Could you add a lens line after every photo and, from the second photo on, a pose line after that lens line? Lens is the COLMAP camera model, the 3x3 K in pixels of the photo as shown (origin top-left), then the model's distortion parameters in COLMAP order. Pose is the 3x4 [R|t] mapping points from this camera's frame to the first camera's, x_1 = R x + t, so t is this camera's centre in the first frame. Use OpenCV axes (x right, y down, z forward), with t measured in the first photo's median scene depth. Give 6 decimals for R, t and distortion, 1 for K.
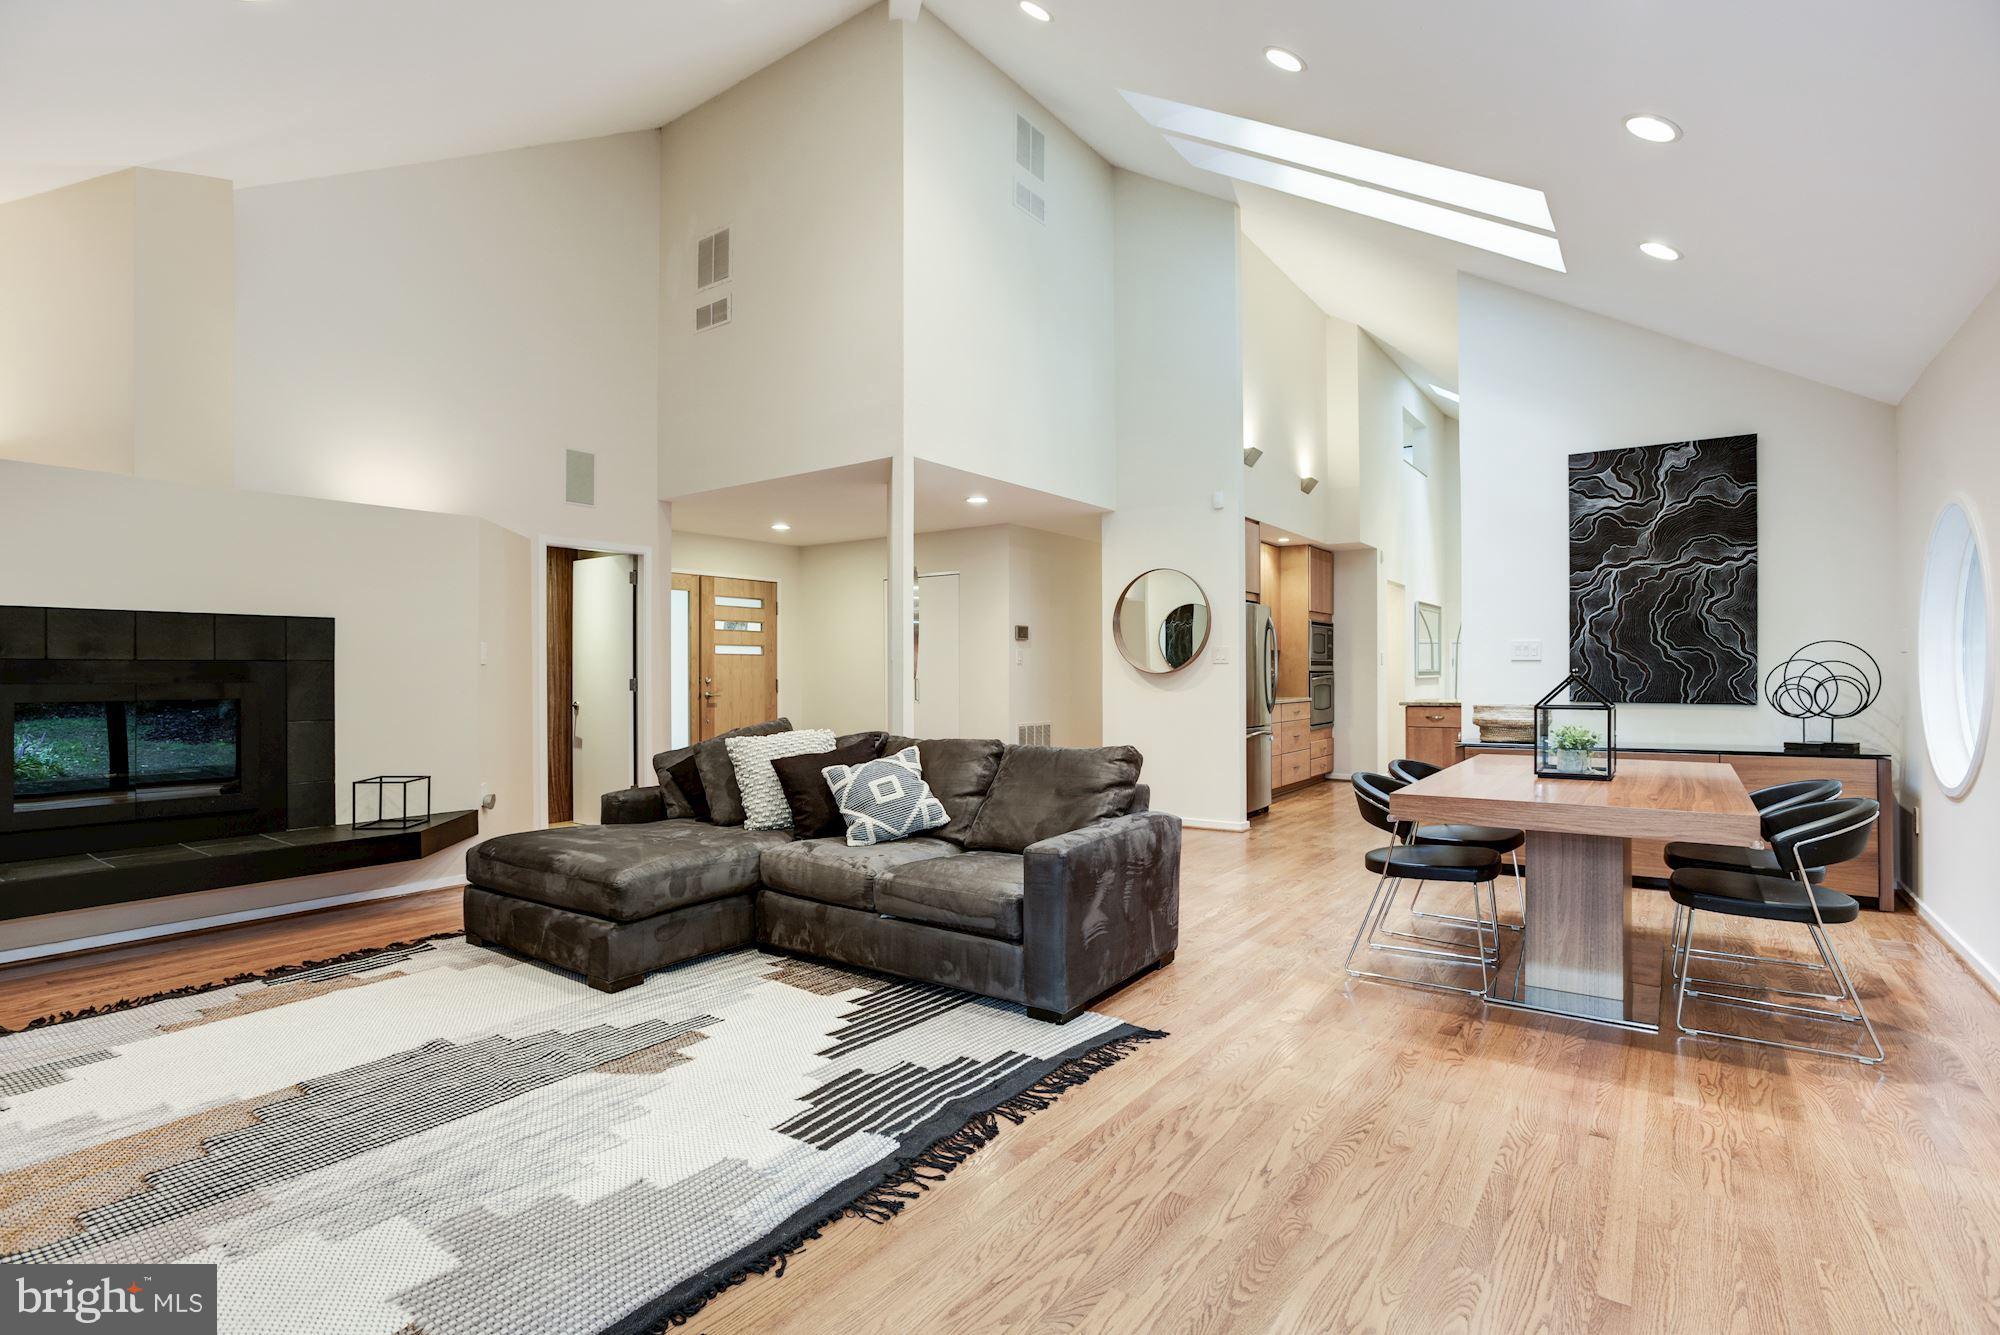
lens RADIAL K [[964.4, 0, 1004.9], [0, 964.4, 674.0], [0, 0, 1]] dist [-0.059283, 0.029626]
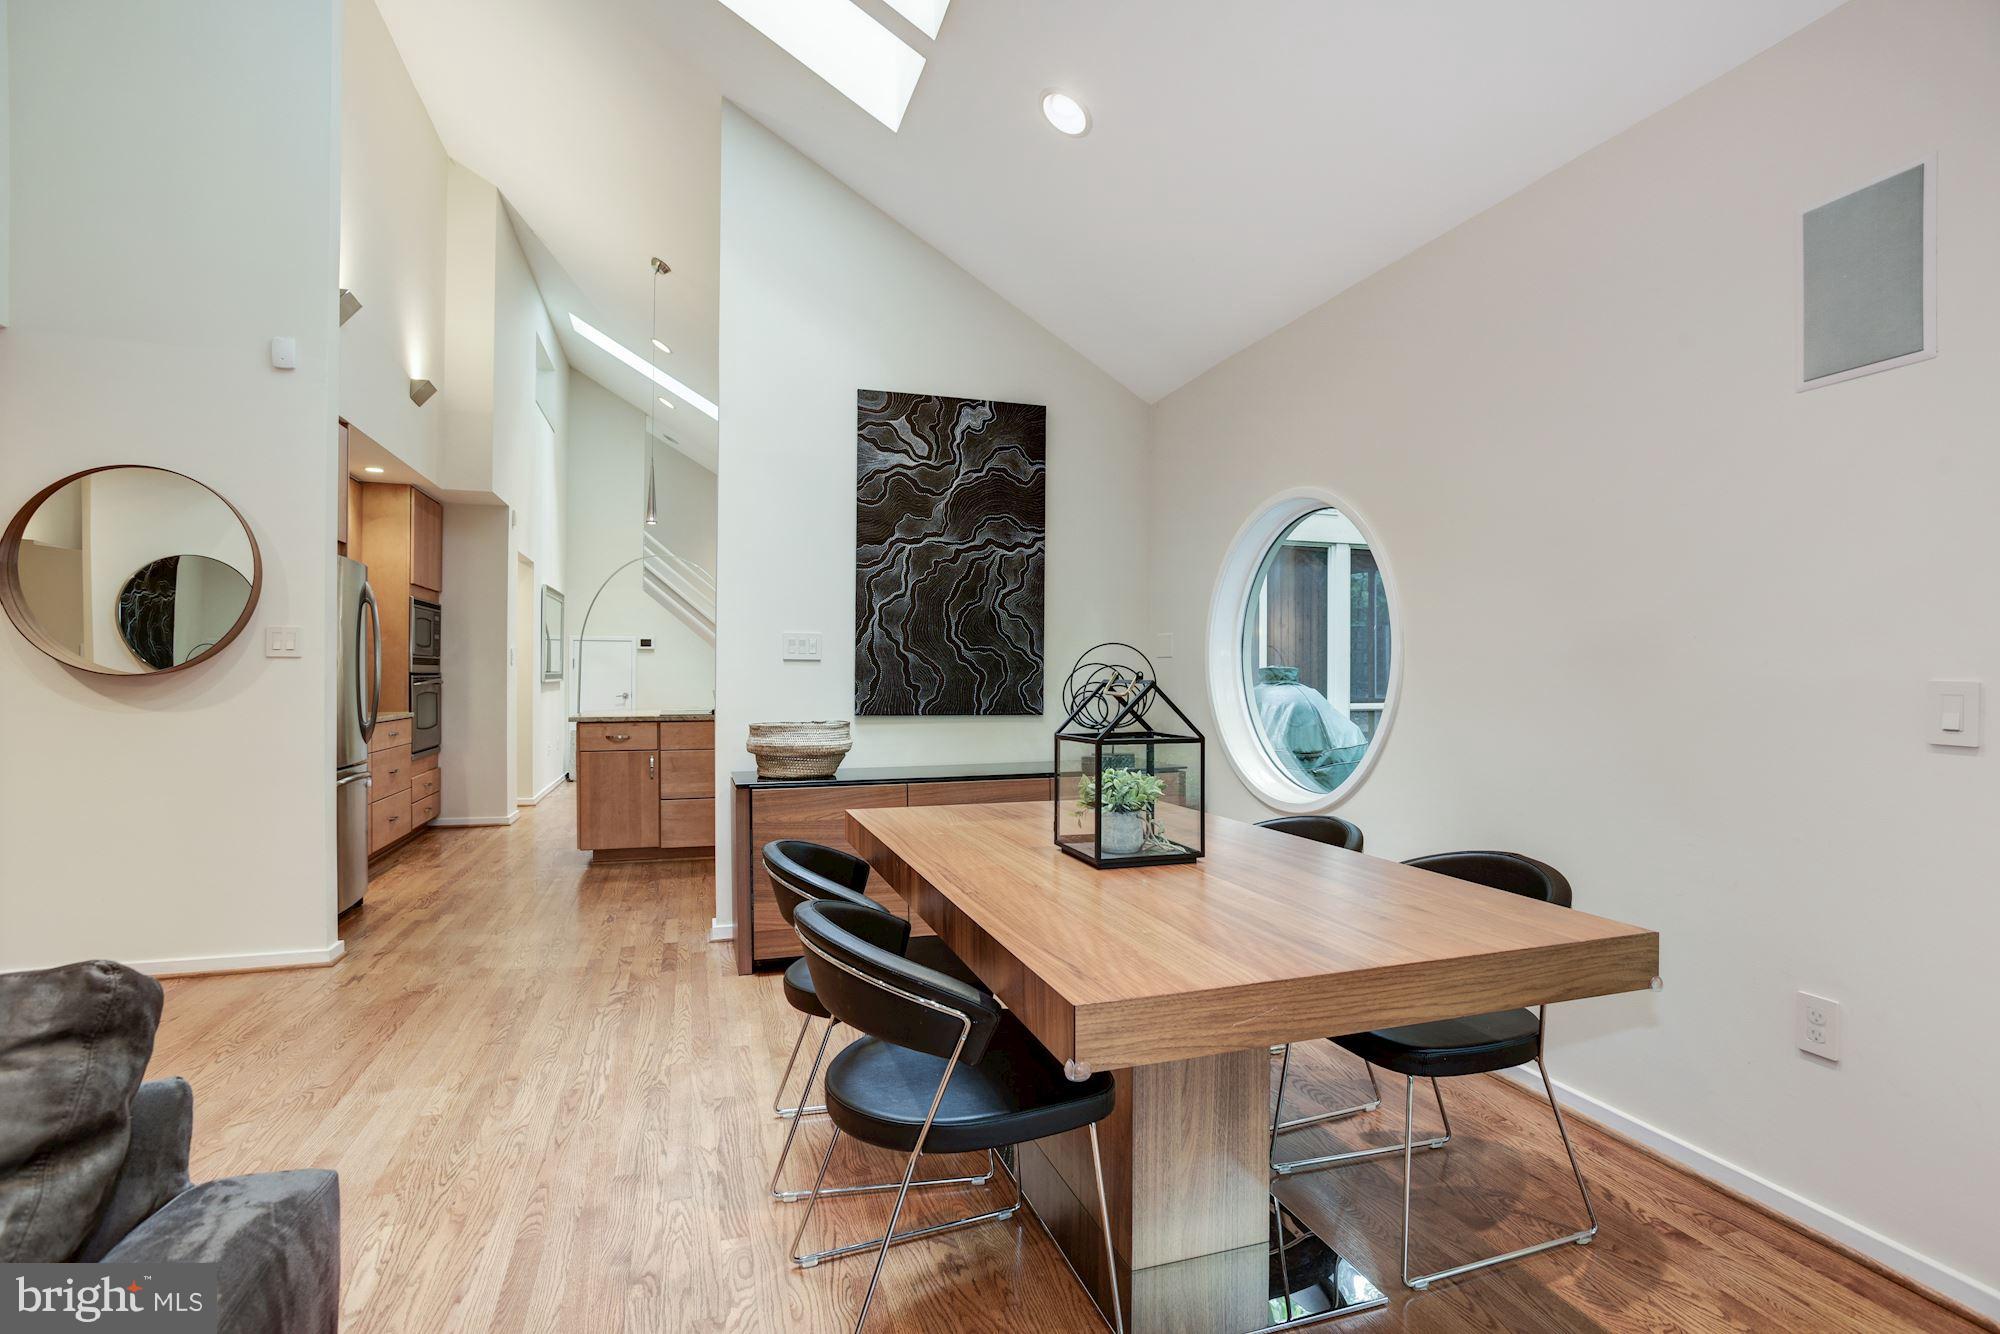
lens RADIAL K [[964.4, 0, 1004.9], [0, 964.4, 673.5], [0, 0, 1]] dist [-0.059283, 0.029626]
pose [[0.592104, 0.004960, 0.805847, 0.050142], [-0.002505, 0.999988, -0.004315, -0.001240], [-0.805858, 0.000536, 0.592109, 0.462055]]
